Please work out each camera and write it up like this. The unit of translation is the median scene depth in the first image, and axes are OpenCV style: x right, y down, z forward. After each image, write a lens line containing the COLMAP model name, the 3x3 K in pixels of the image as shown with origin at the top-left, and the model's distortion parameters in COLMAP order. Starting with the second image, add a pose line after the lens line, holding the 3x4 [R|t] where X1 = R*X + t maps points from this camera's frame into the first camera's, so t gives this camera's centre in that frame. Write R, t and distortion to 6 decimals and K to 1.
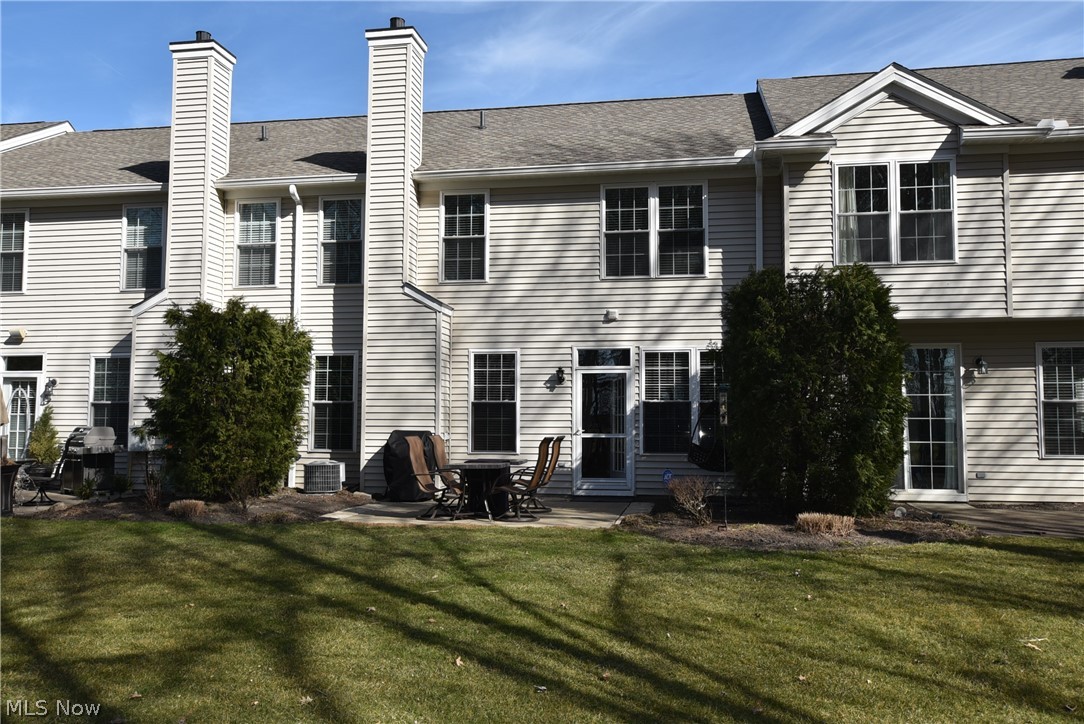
lens RADIAL K [[894.2, 0, 540.6], [0, 894.2, 359.0], [0, 0, 1]] dist [-0.000323, 0.043119]
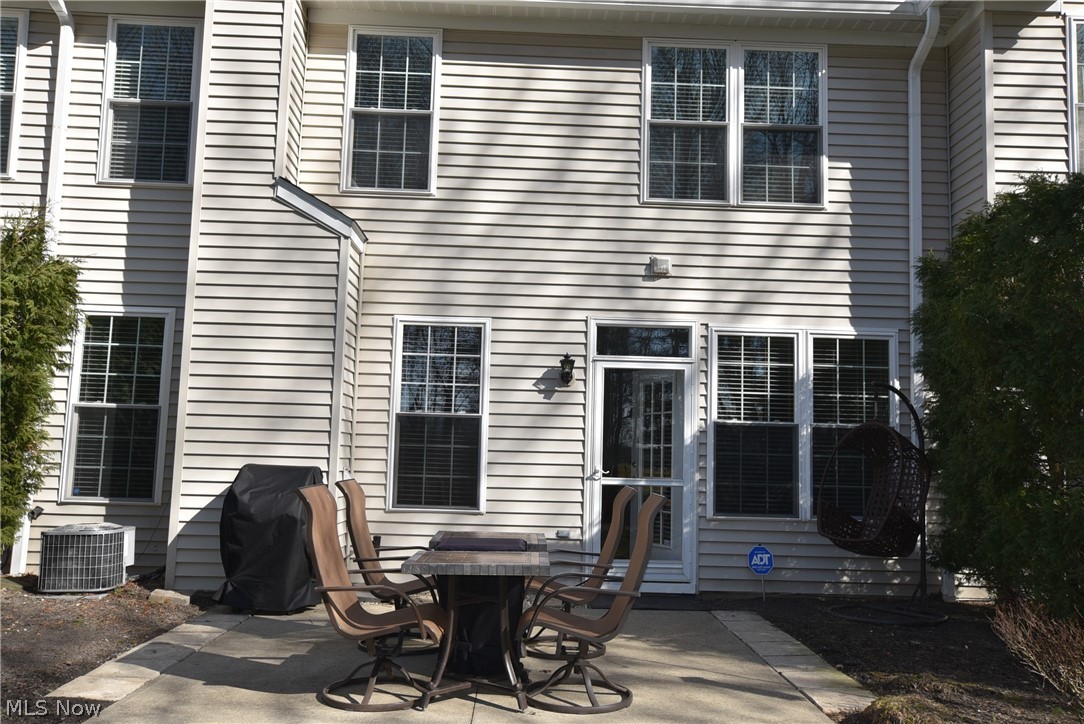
lens RADIAL K [[894.2, 0, 545.2], [0, 894.2, 365.9], [0, 0, 1]] dist [-0.000323, 0.043119]
pose [[0.979233, 0.043583, 0.198000, -0.098043], [-0.038686, 0.998844, -0.028535, 0.031766], [-0.199015, 0.020282, 0.979786, 0.462819]]
